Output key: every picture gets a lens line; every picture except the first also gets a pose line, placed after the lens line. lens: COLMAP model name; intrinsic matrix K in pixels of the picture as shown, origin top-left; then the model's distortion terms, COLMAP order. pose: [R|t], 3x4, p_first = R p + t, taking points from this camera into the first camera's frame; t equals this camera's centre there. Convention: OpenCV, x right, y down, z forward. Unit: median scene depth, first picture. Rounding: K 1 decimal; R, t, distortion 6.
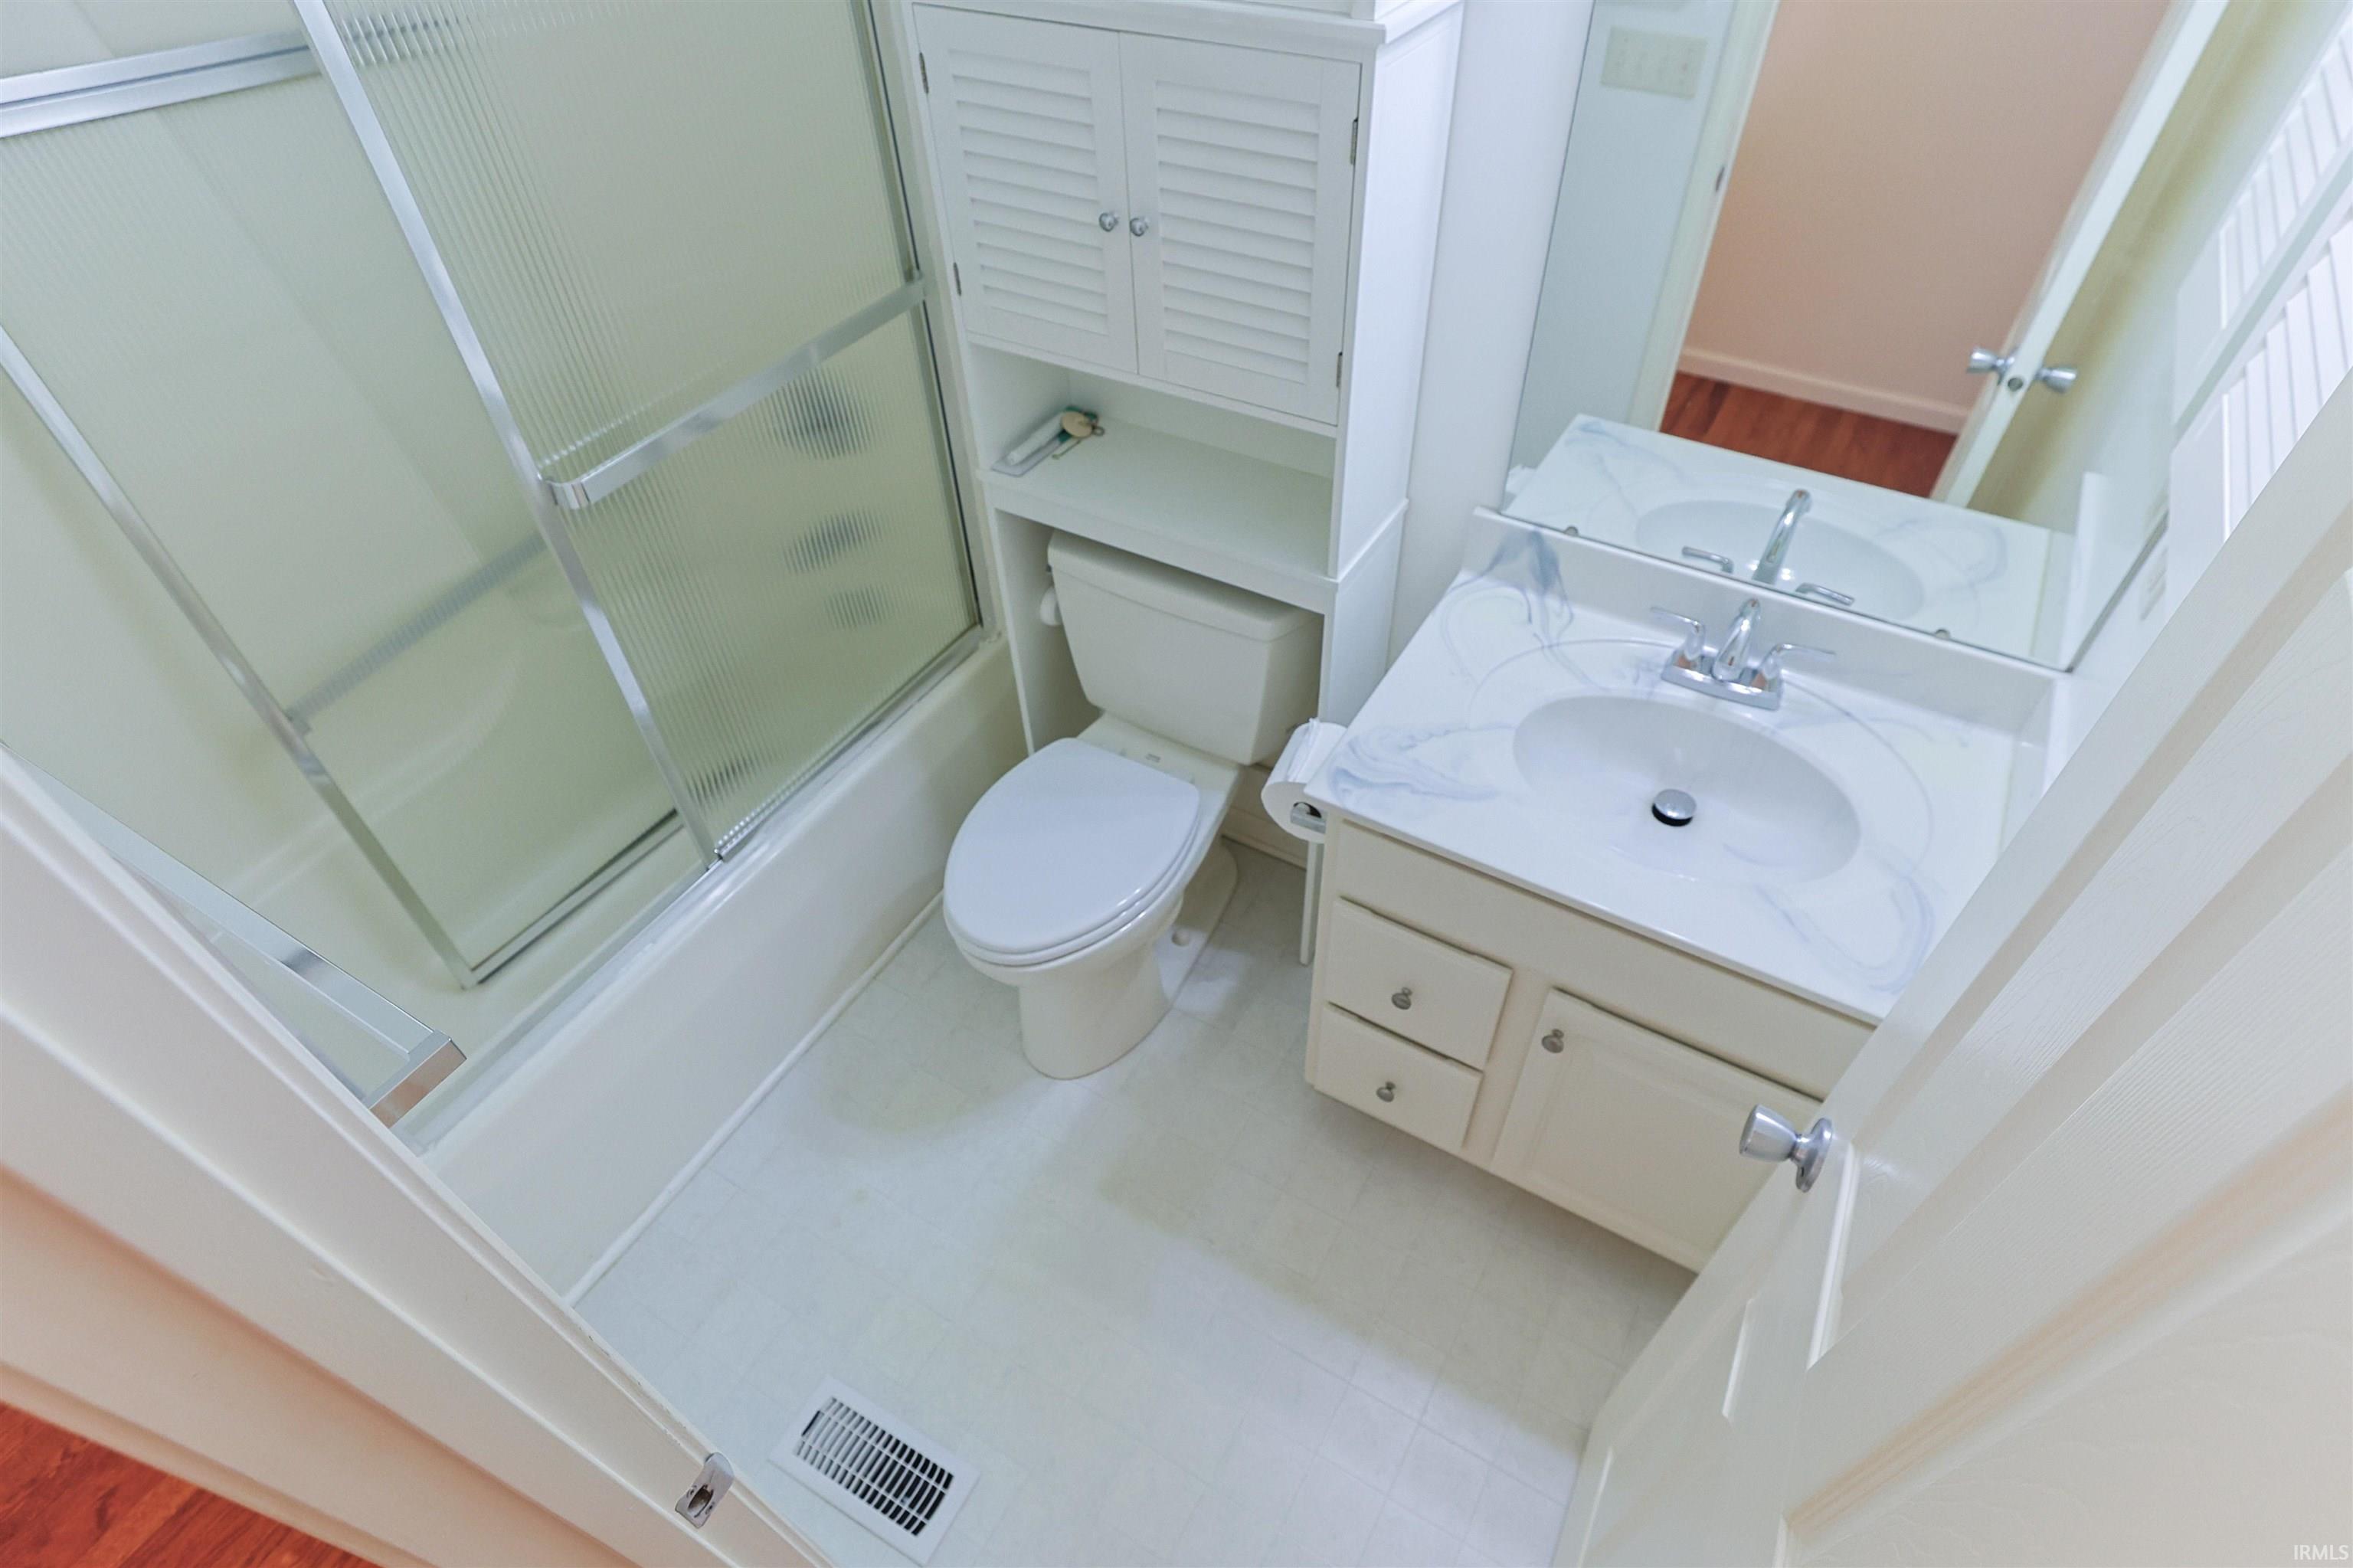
lens RADIAL K [[1183.9, 0, 1178.0], [0, 1183.9, 778.9], [0, 0, 1]] dist [-0.002030, 0.009817]
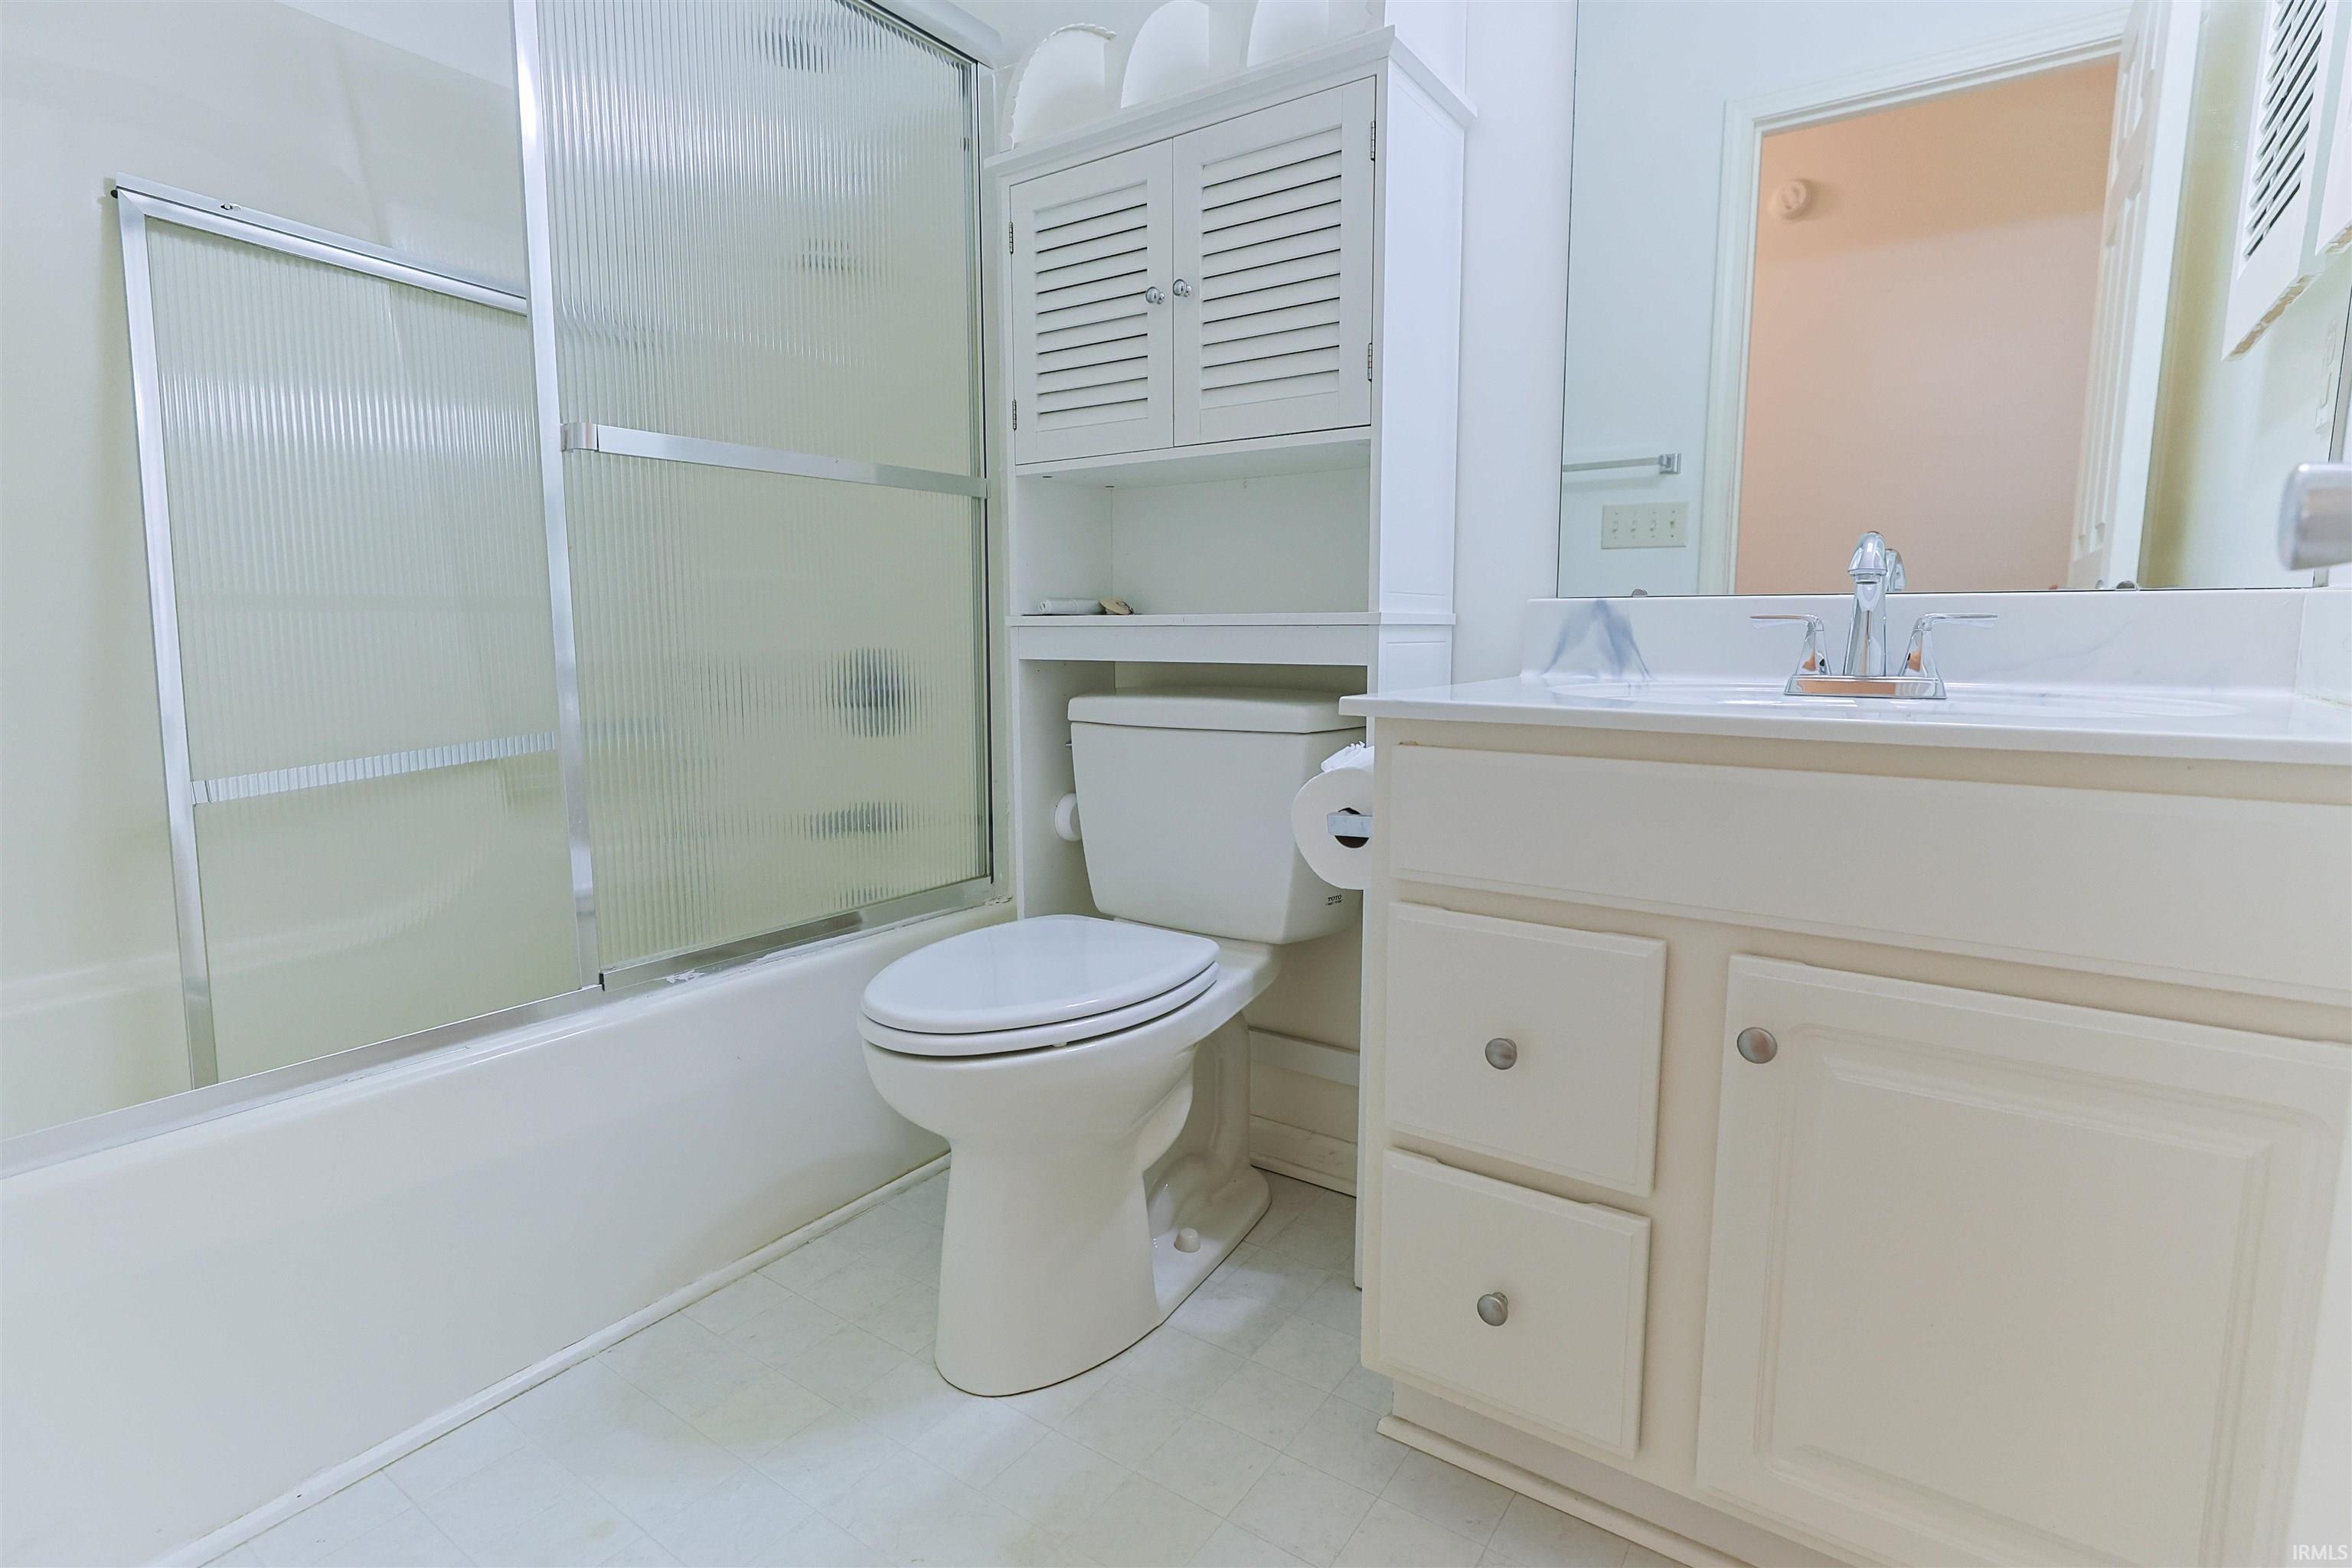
lens RADIAL K [[1100.4, 0, 1187.7], [0, 1100.4, 775.1], [0, 0, 1]] dist [0.000738, 0.000232]
pose [[0.996895, 0.037857, -0.069052, 0.048039], [-0.072213, 0.789217, -0.609854, 0.401231], [0.031410, 0.612946, 0.789500, 0.378538]]
